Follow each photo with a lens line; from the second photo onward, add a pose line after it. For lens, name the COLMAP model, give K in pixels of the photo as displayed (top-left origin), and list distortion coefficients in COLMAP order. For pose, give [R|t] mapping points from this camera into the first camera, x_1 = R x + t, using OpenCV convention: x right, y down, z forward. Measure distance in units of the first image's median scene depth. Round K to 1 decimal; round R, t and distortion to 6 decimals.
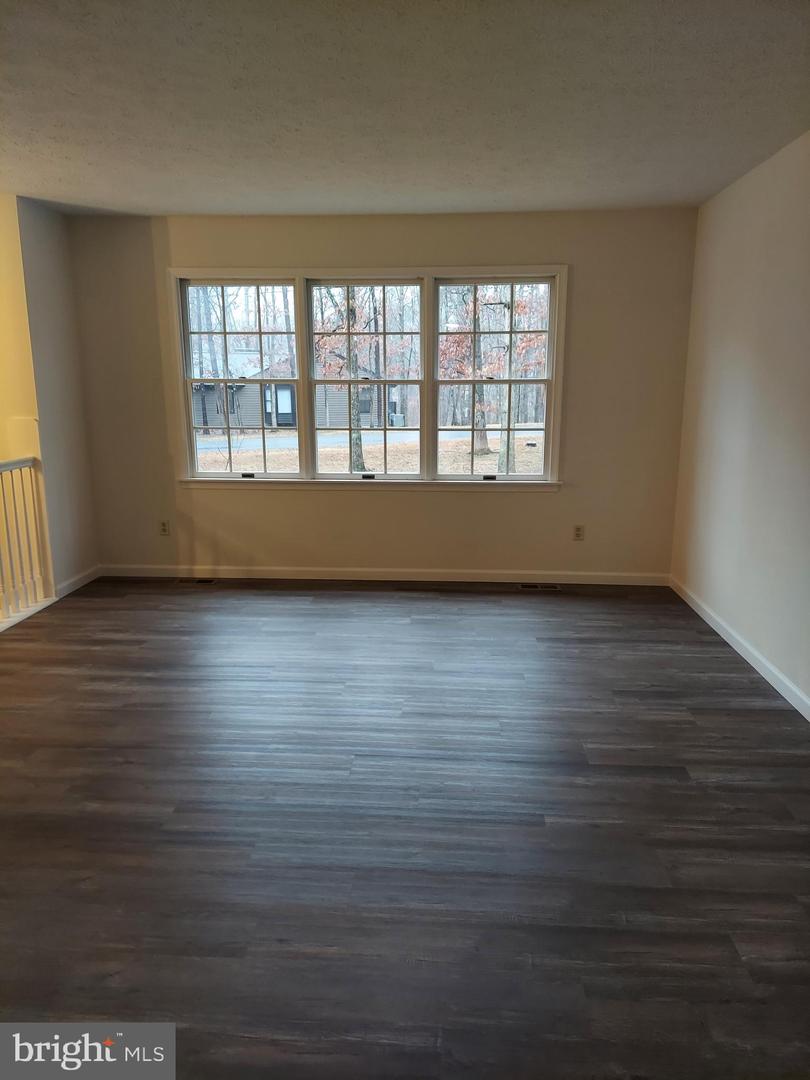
lens RADIAL K [[779.0, 0, 406.6], [0, 779.0, 539.3], [0, 0, 1]] dist [0.098175, -0.081710]
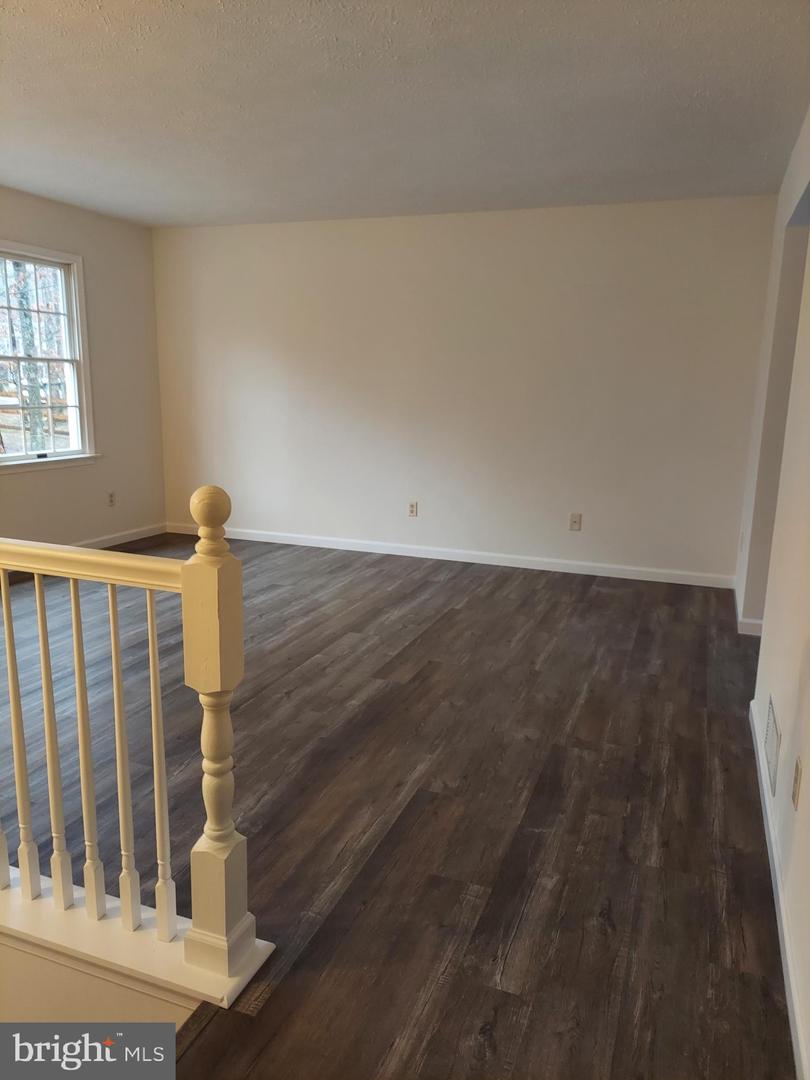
lens RADIAL K [[779.0, 0, 408.1], [0, 779.0, 540.3], [0, 0, 1]] dist [0.098175, -0.081710]
pose [[0.281590, -0.181612, 0.942191, -0.850047], [0.172565, 0.975500, 0.136459, -0.035857], [-0.943890, 0.124164, 0.306031, 0.298348]]
